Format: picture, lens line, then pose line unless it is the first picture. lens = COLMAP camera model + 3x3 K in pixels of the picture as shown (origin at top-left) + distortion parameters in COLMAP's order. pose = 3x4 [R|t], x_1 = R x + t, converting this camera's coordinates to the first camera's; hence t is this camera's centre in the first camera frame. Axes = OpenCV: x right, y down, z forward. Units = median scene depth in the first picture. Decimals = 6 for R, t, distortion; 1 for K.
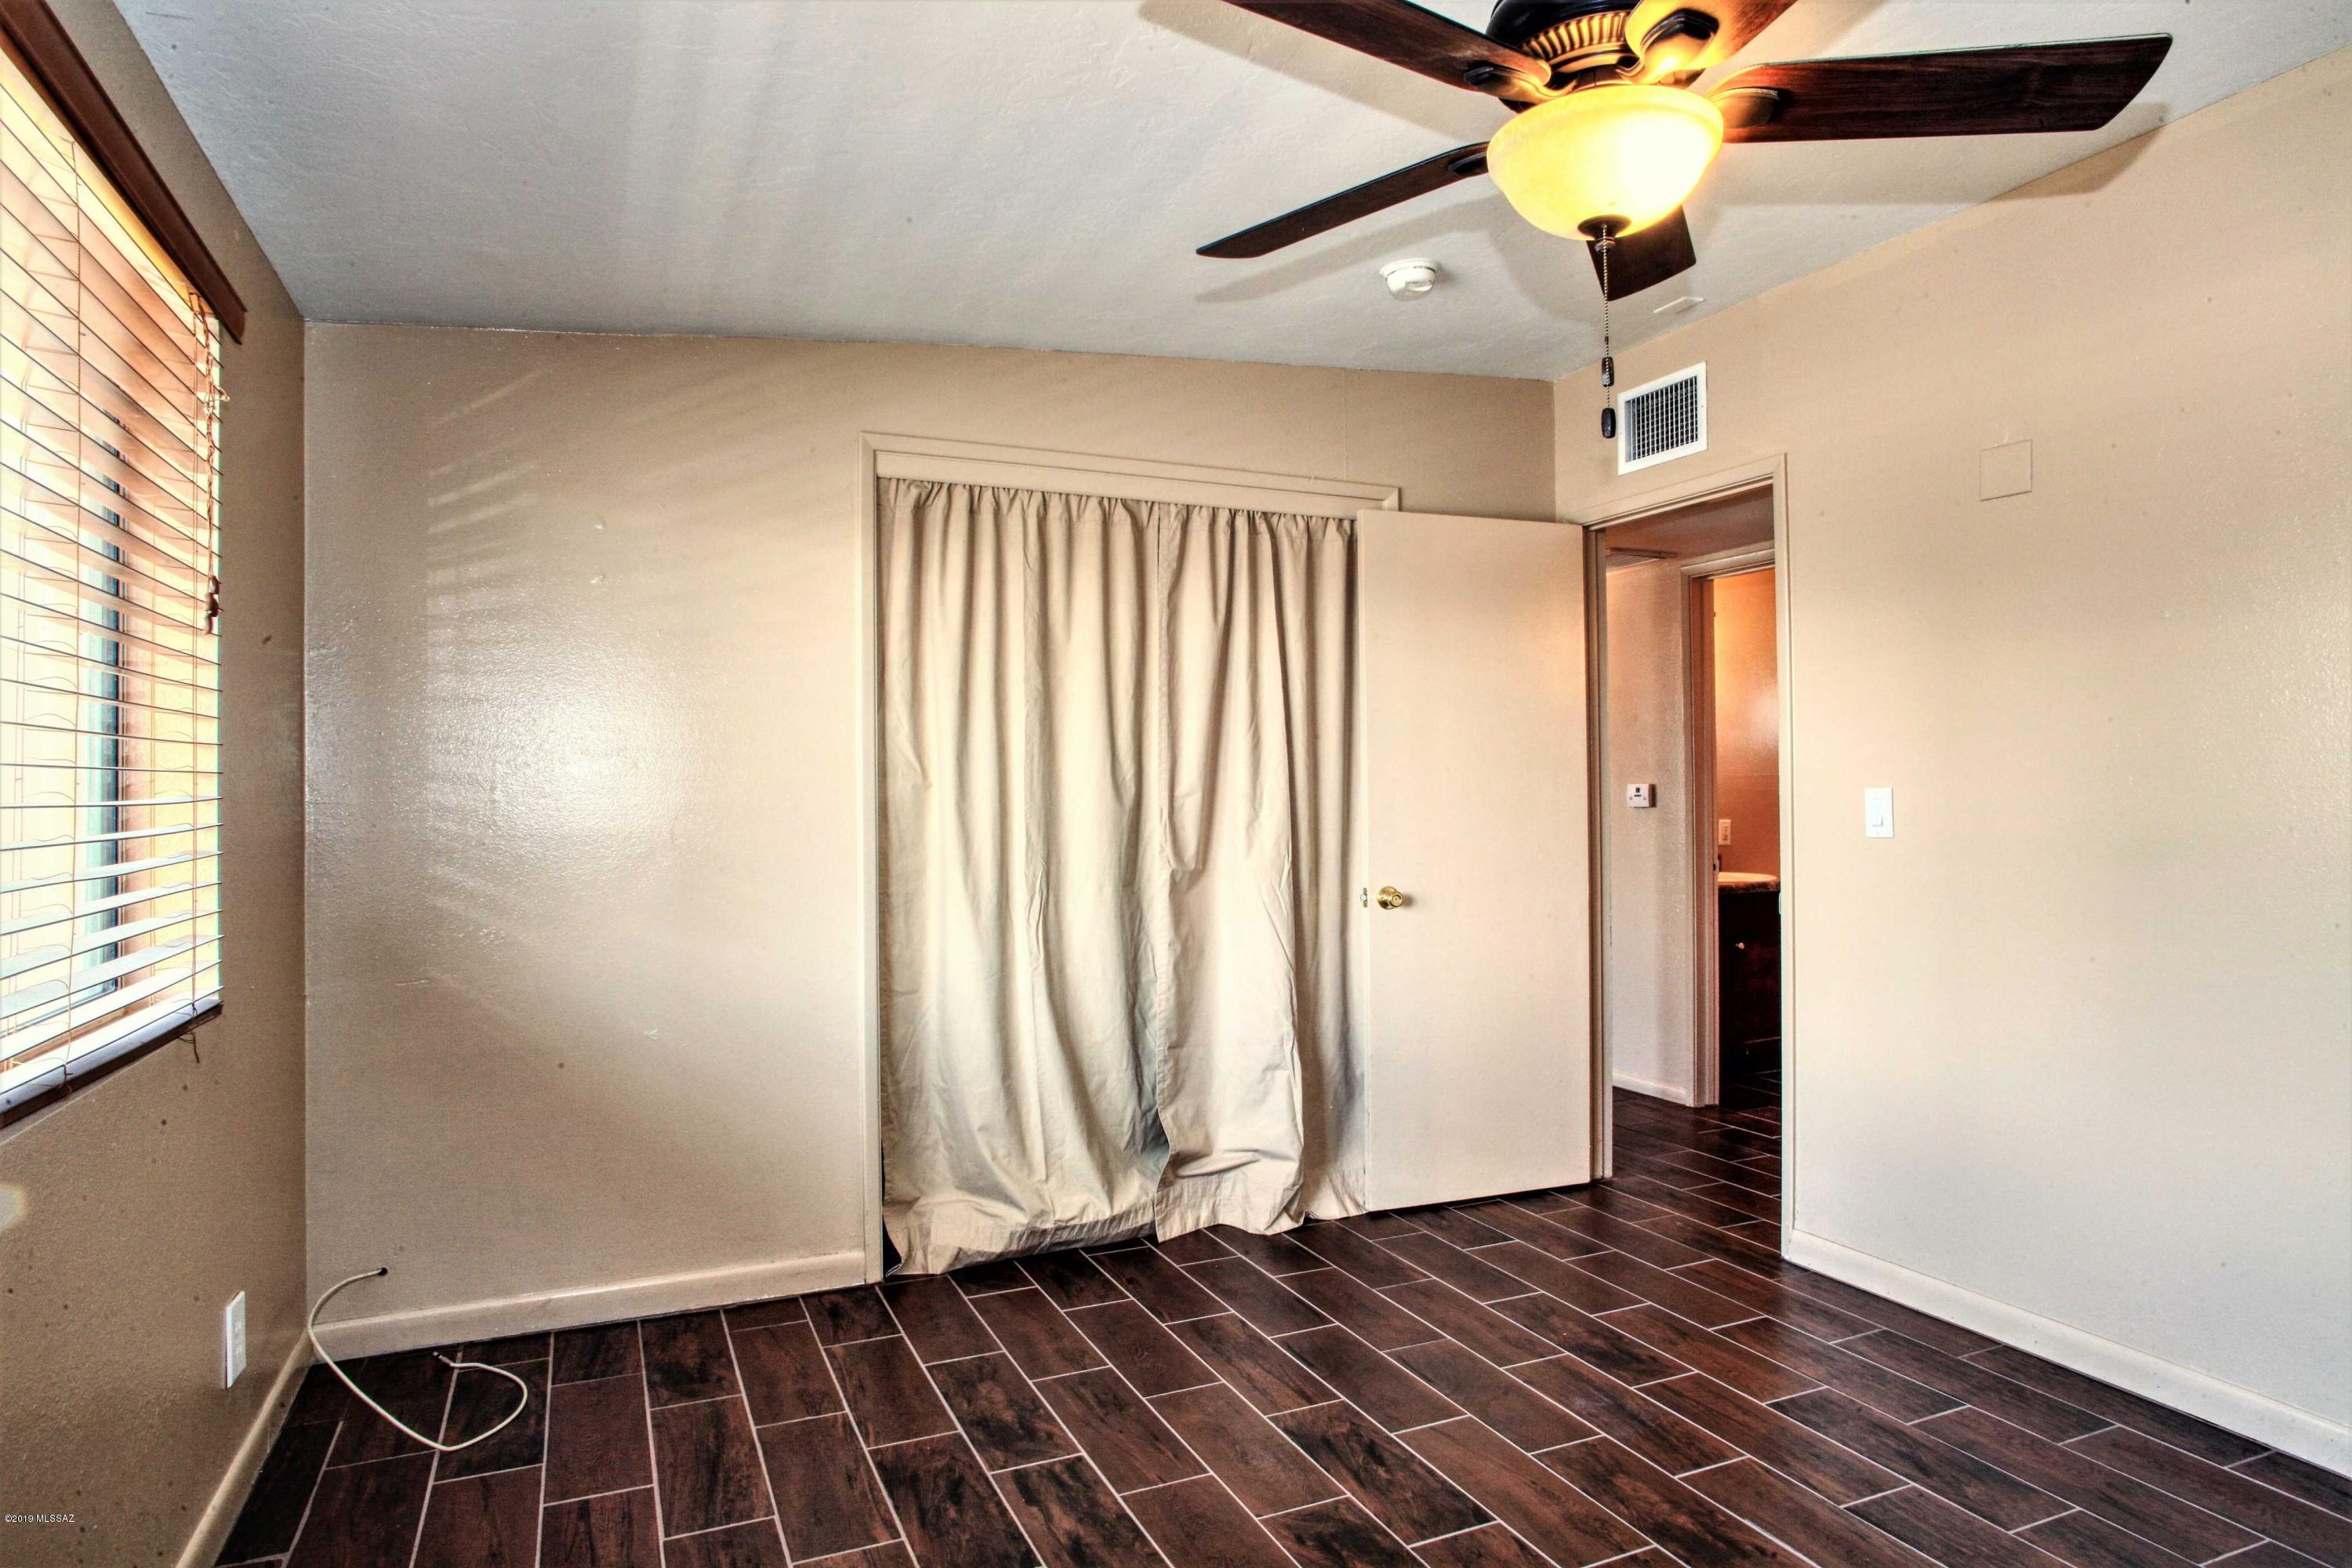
lens RADIAL K [[1340.1, 0, 1177.4], [0, 1340.1, 778.6], [0, 0, 1]] dist [-0.077646, 0.051507]
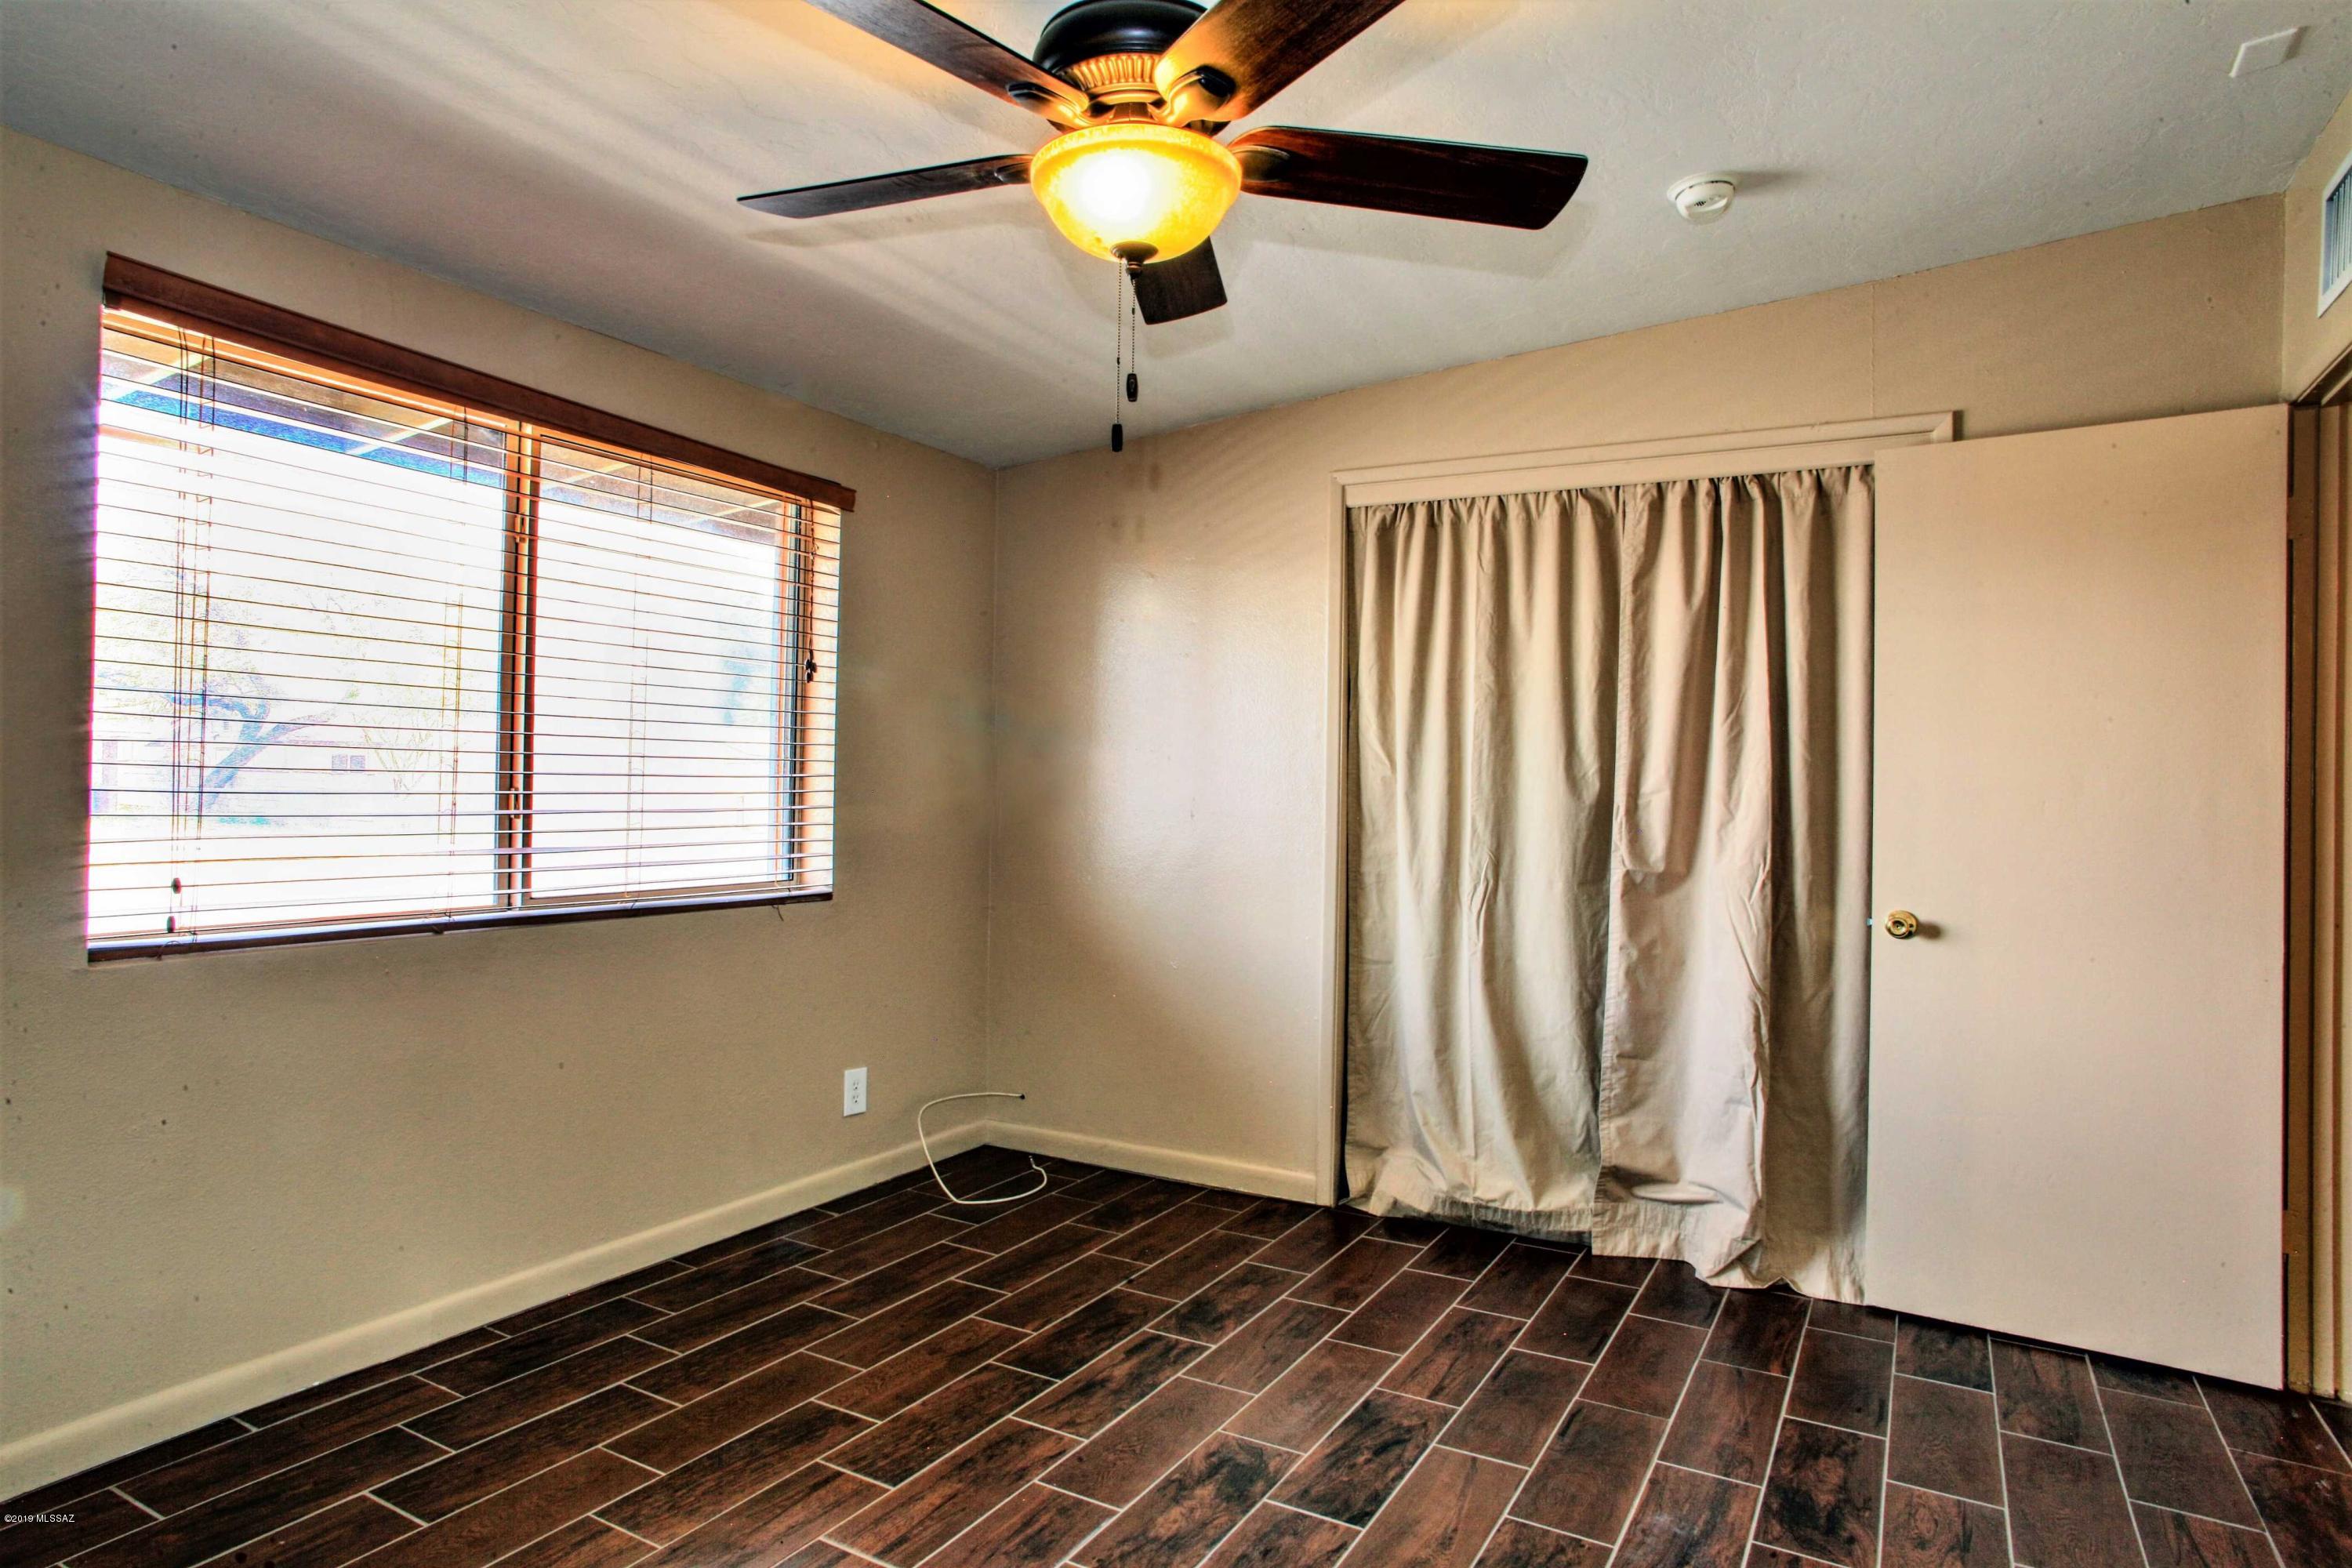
lens RADIAL K [[1340.1, 0, 1177.4], [0, 1340.1, 778.6], [0, 0, 1]] dist [-0.077646, 0.051507]
pose [[0.592887, 0.011880, -0.805198, 0.588023], [-0.012071, 0.999910, 0.005865, 0.001317], [0.805195, 0.006243, 0.592977, 0.189363]]
